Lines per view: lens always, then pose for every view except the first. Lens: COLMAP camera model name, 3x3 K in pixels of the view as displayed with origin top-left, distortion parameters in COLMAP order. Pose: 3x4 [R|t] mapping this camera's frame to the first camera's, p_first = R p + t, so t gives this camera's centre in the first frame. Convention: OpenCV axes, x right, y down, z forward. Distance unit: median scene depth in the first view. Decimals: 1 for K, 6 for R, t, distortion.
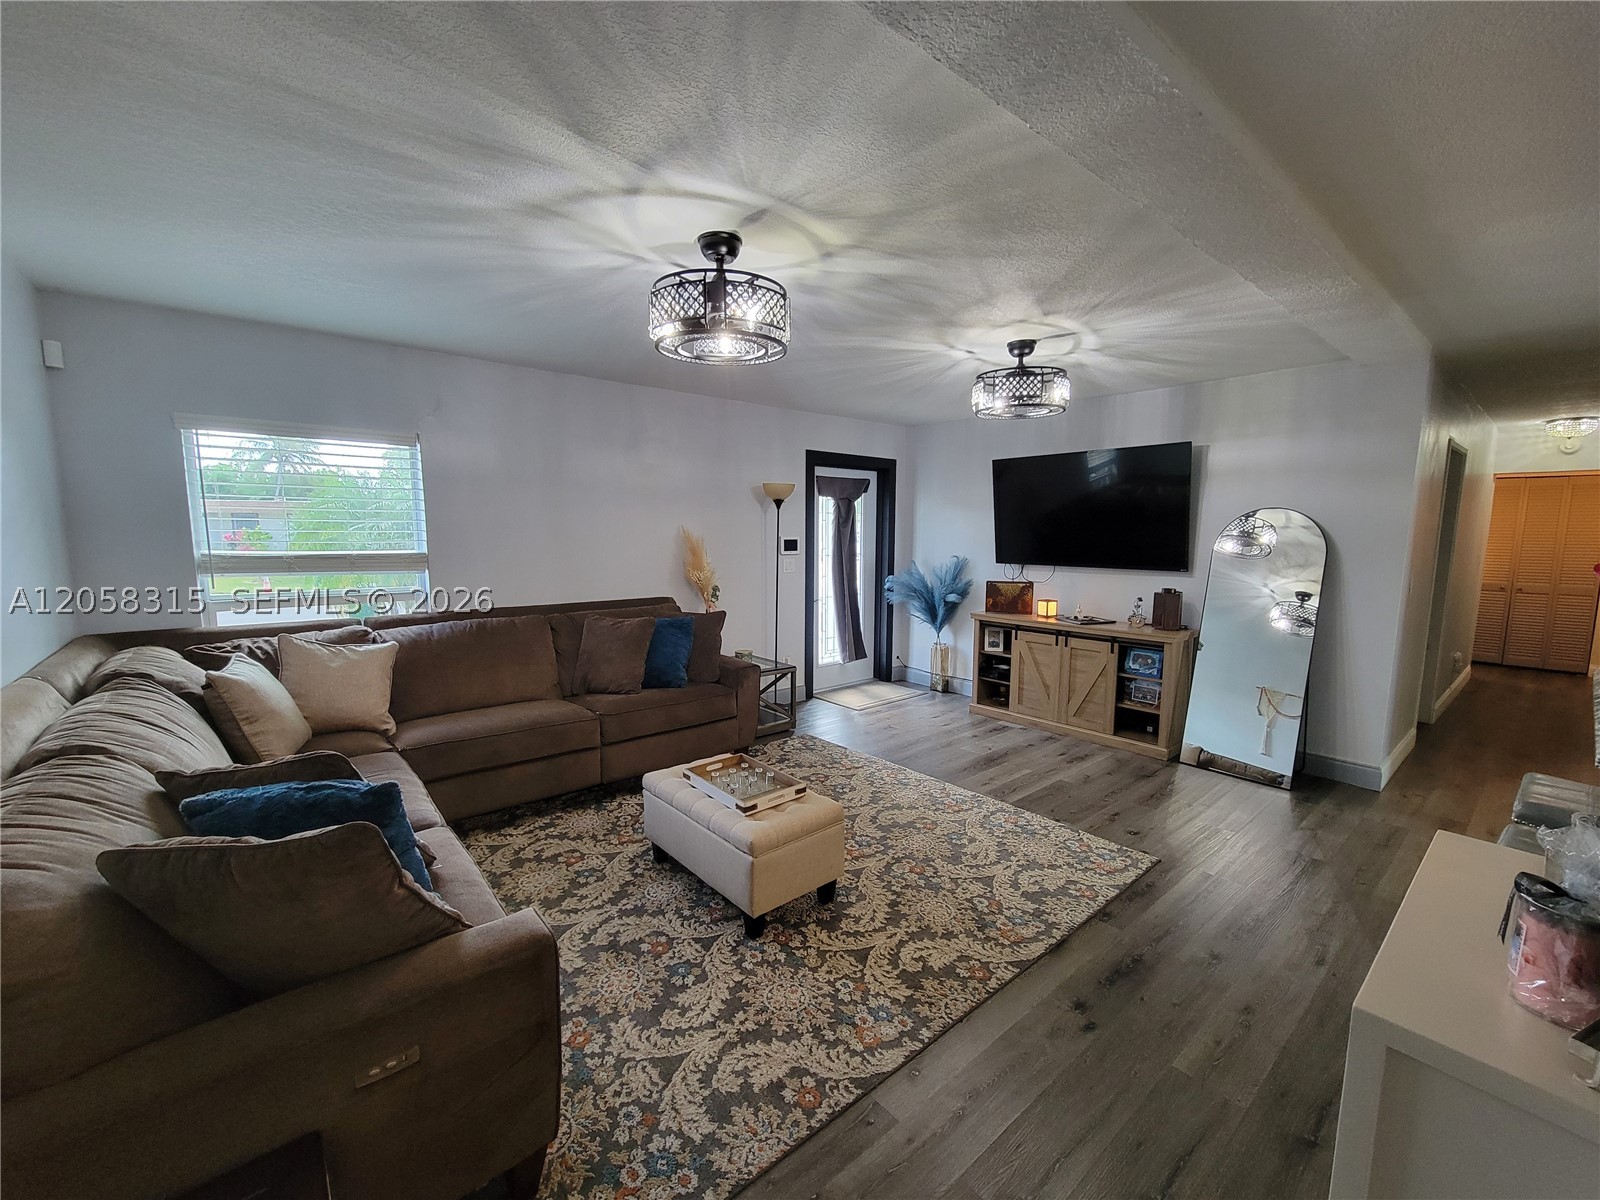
lens RADIAL K [[652.6, 0, 803.4], [0, 652.6, 606.2], [0, 0, 1]] dist [0.000410, 0.000091]
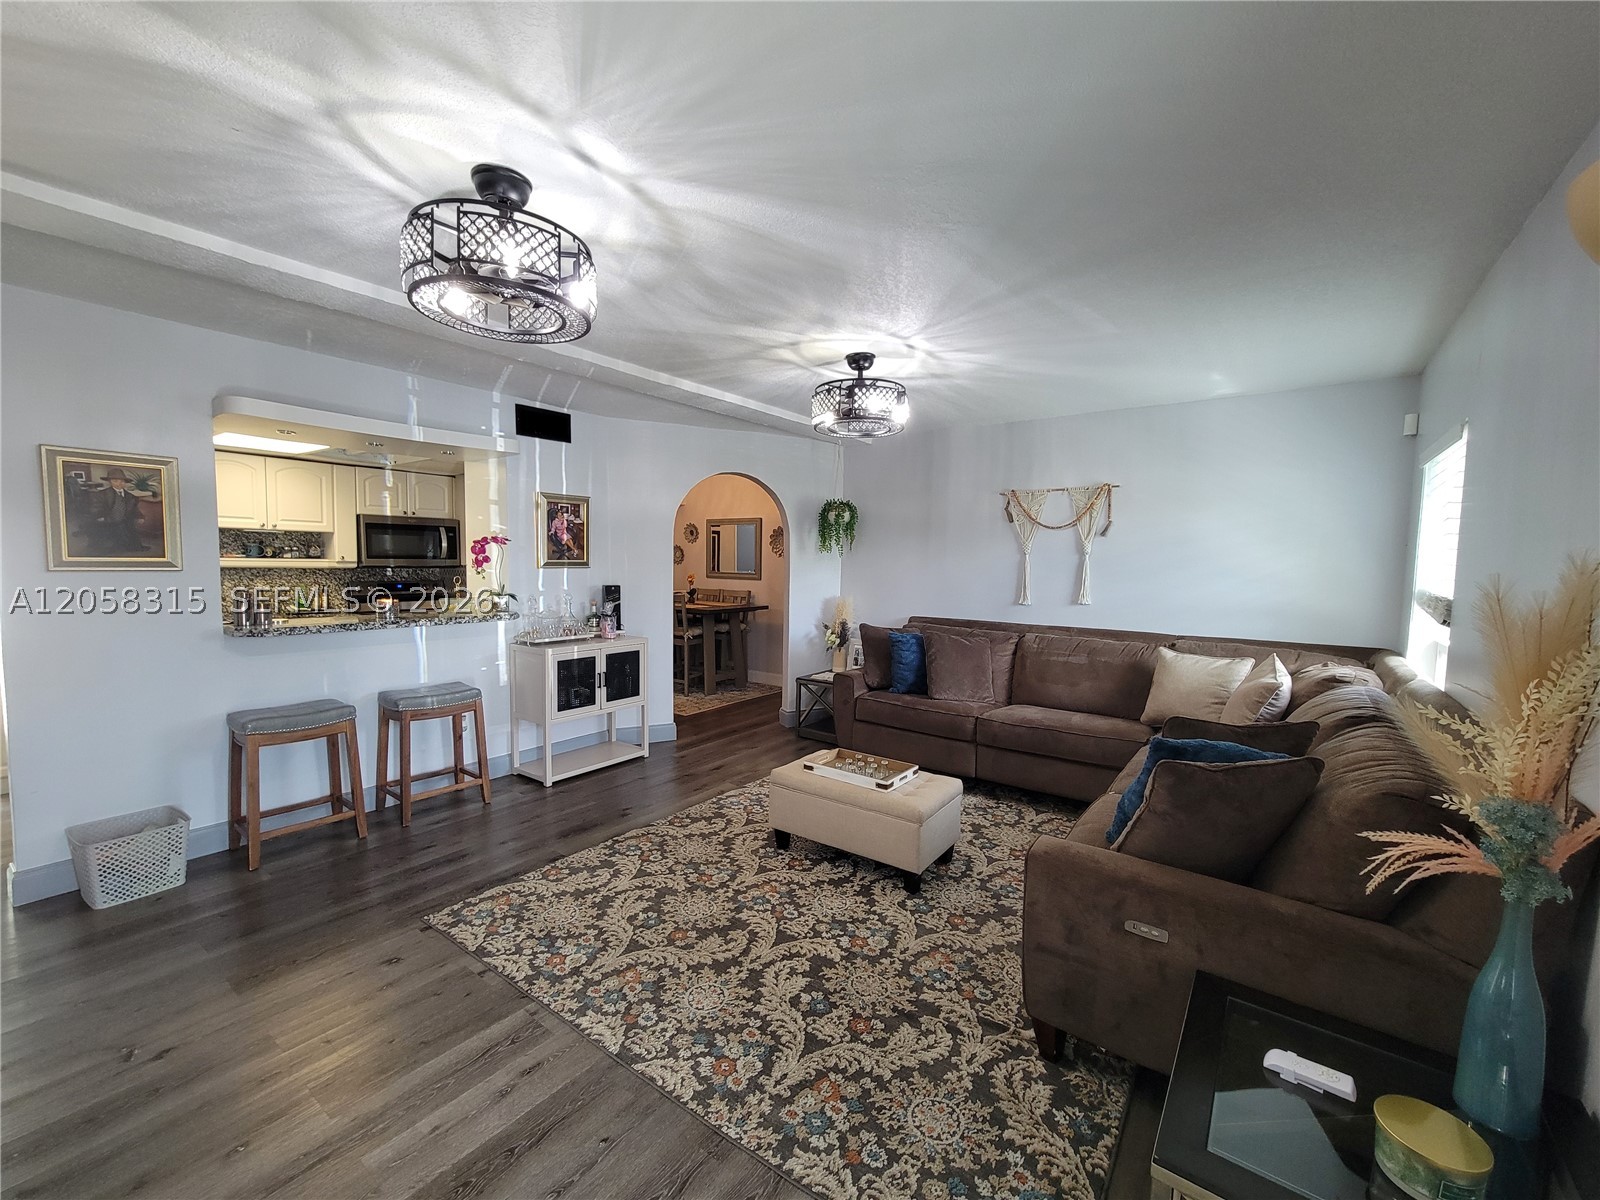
lens RADIAL K [[652.6, 0, 803.4], [0, 652.6, 606.2], [0, 0, 1]] dist [0.000410, 0.000091]
pose [[-0.971662, -0.003137, -0.236355, 0.316393], [-0.049361, 0.980560, 0.189908, -0.257480], [0.231165, 0.196193, -0.952928, 2.281345]]
